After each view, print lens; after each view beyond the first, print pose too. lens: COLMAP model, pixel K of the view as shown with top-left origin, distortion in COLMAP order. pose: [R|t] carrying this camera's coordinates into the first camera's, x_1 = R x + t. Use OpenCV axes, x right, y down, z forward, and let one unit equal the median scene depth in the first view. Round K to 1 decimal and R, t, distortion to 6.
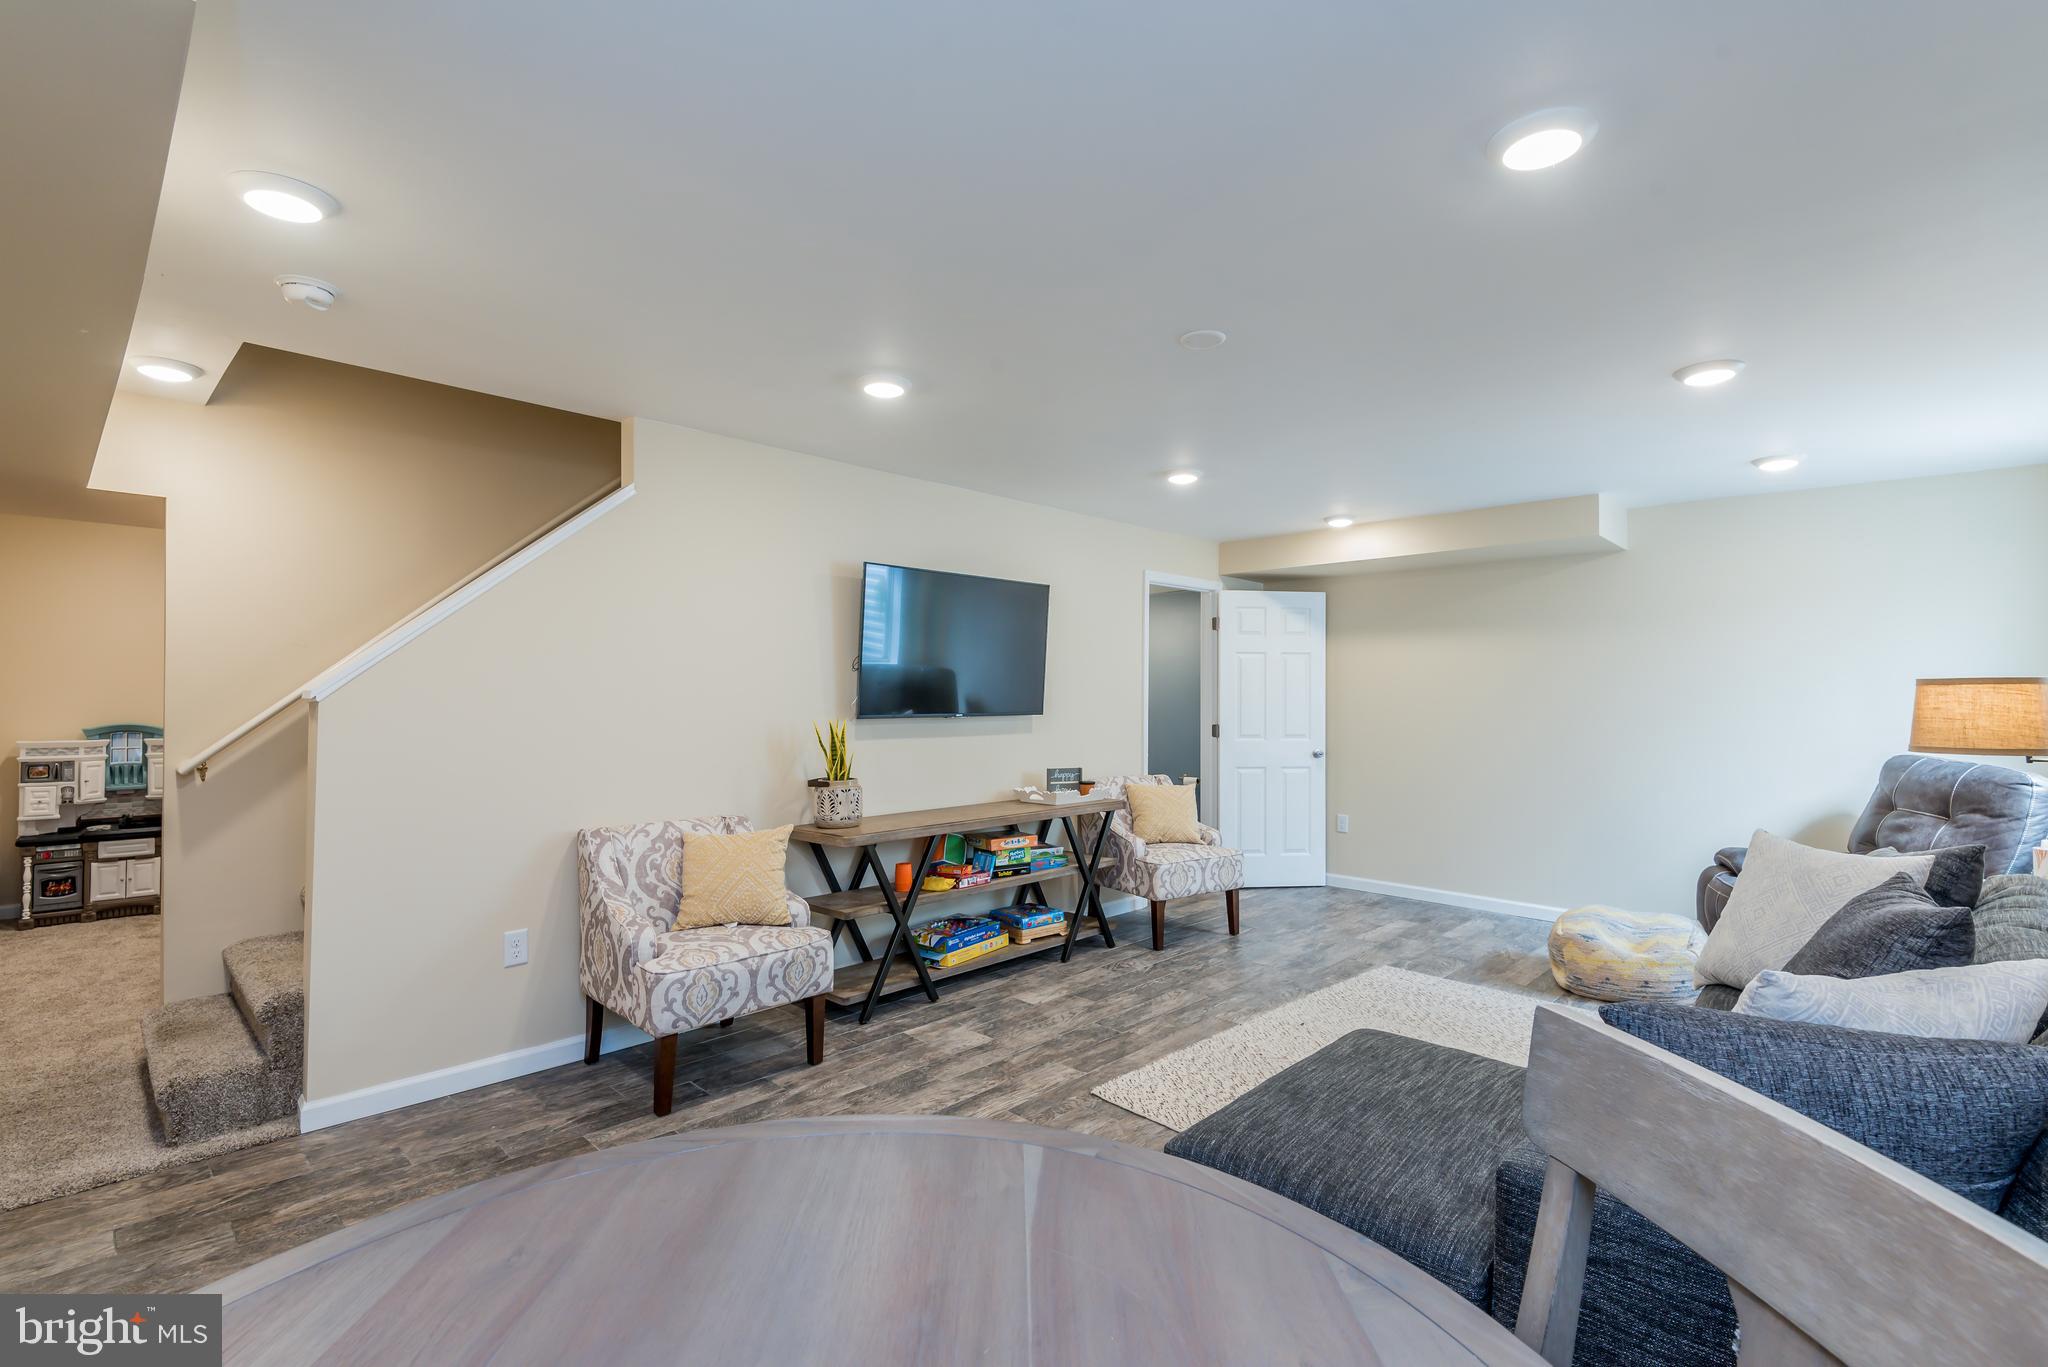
lens RADIAL K [[930.1, 0, 1023.7], [0, 930.1, 711.6], [0, 0, 1]] dist [0.055484, -0.000096]
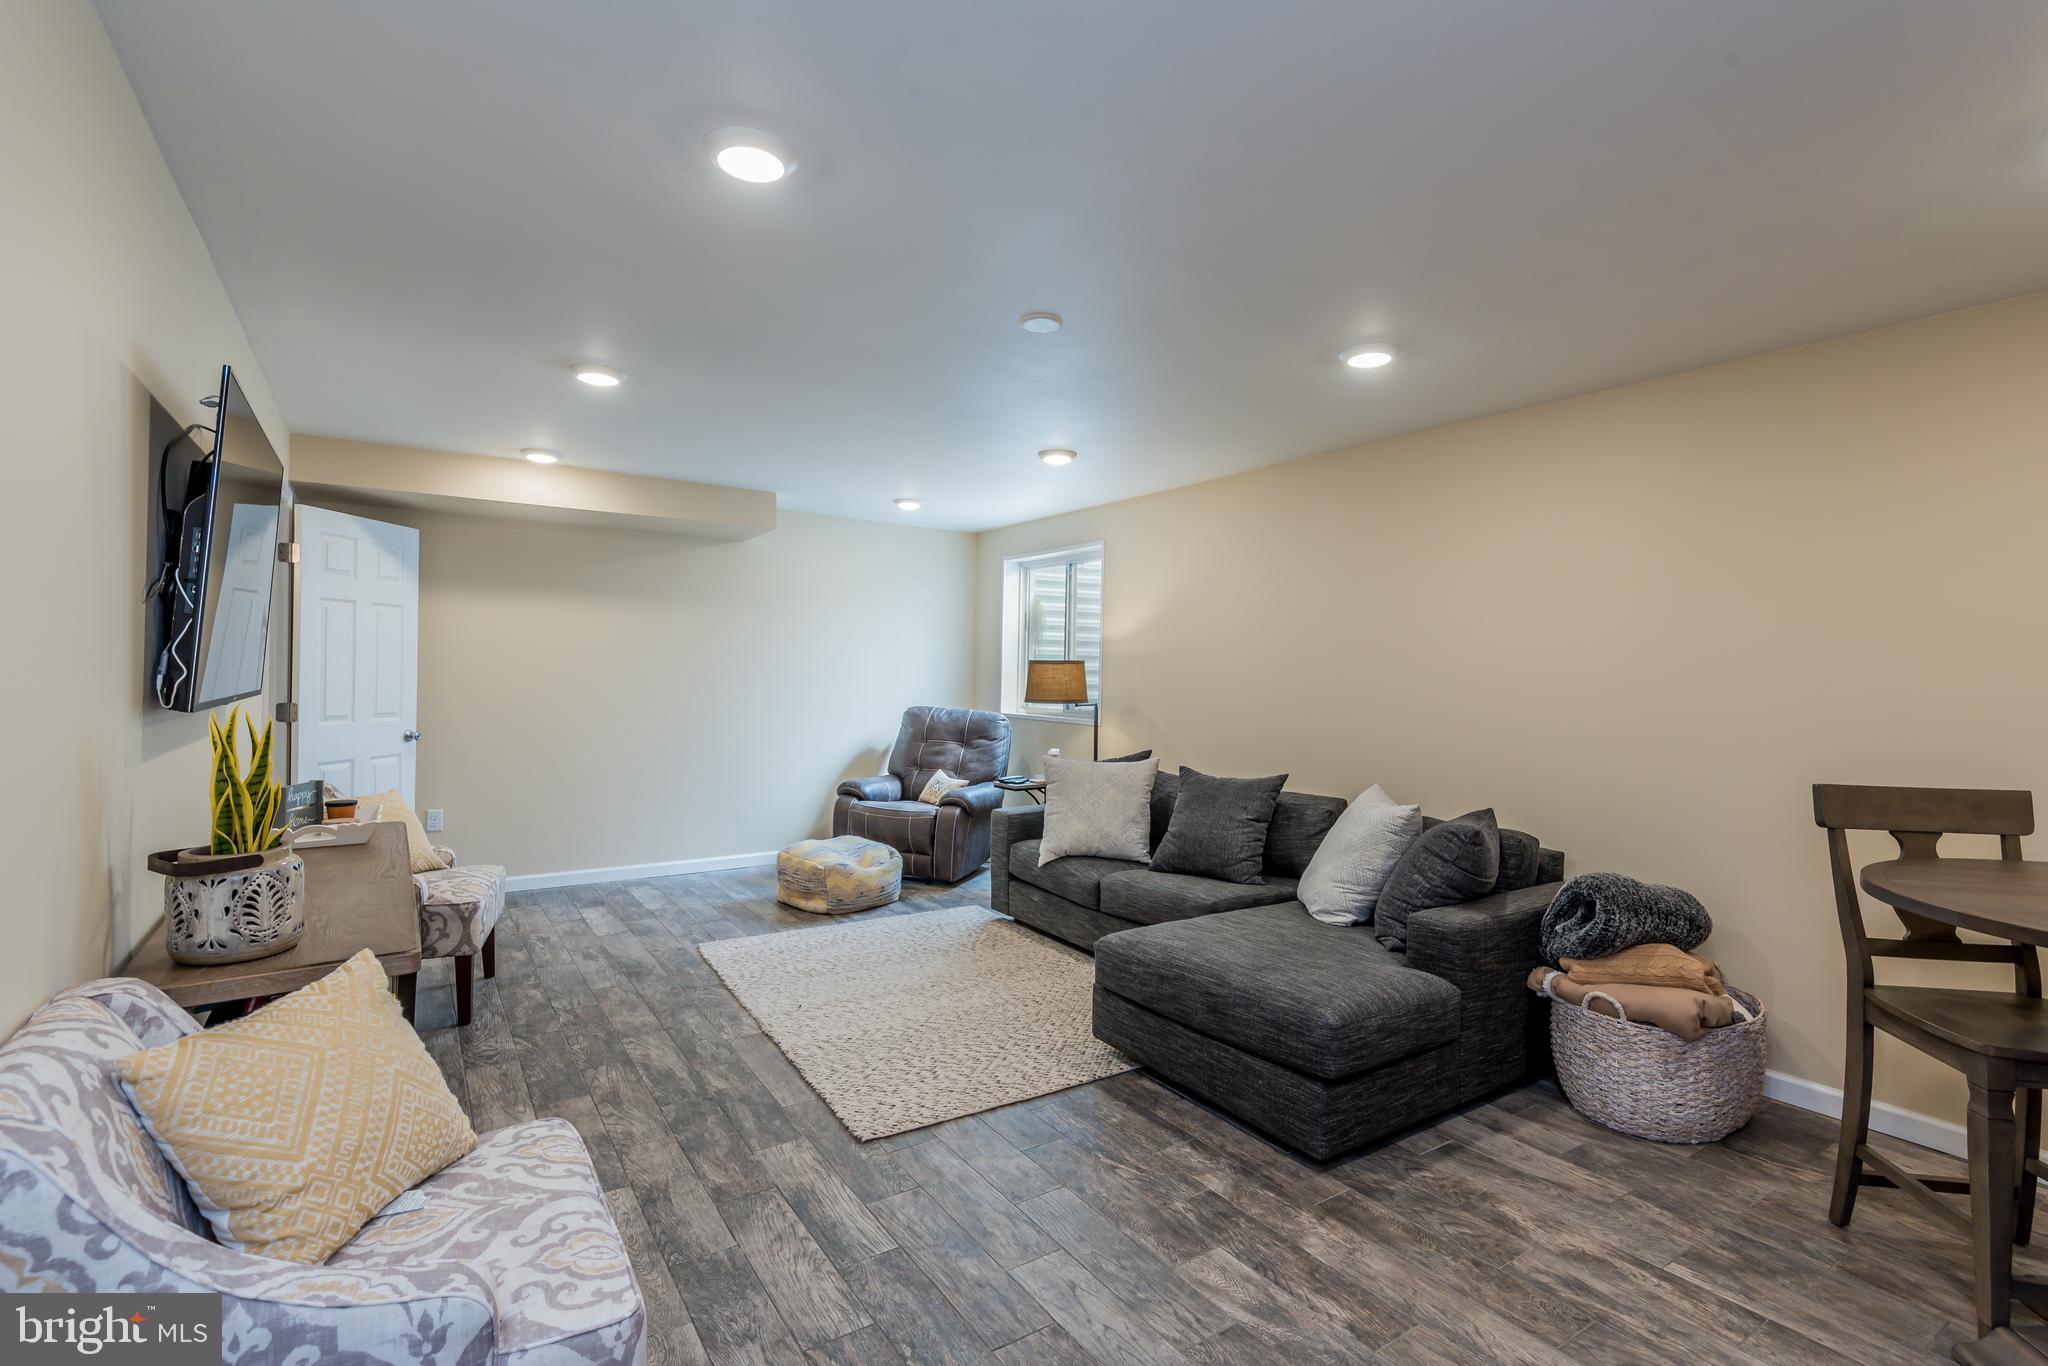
lens RADIAL K [[960.6, 0, 1005.9], [0, 960.6, 705.4], [0, 0, 1]] dist [0.000831, -0.000414]
pose [[0.214019, -0.036072, 0.976163, -0.557323], [0.002716, 0.999336, 0.036333, -0.011992], [-0.976826, -0.005125, 0.213975, 0.531213]]
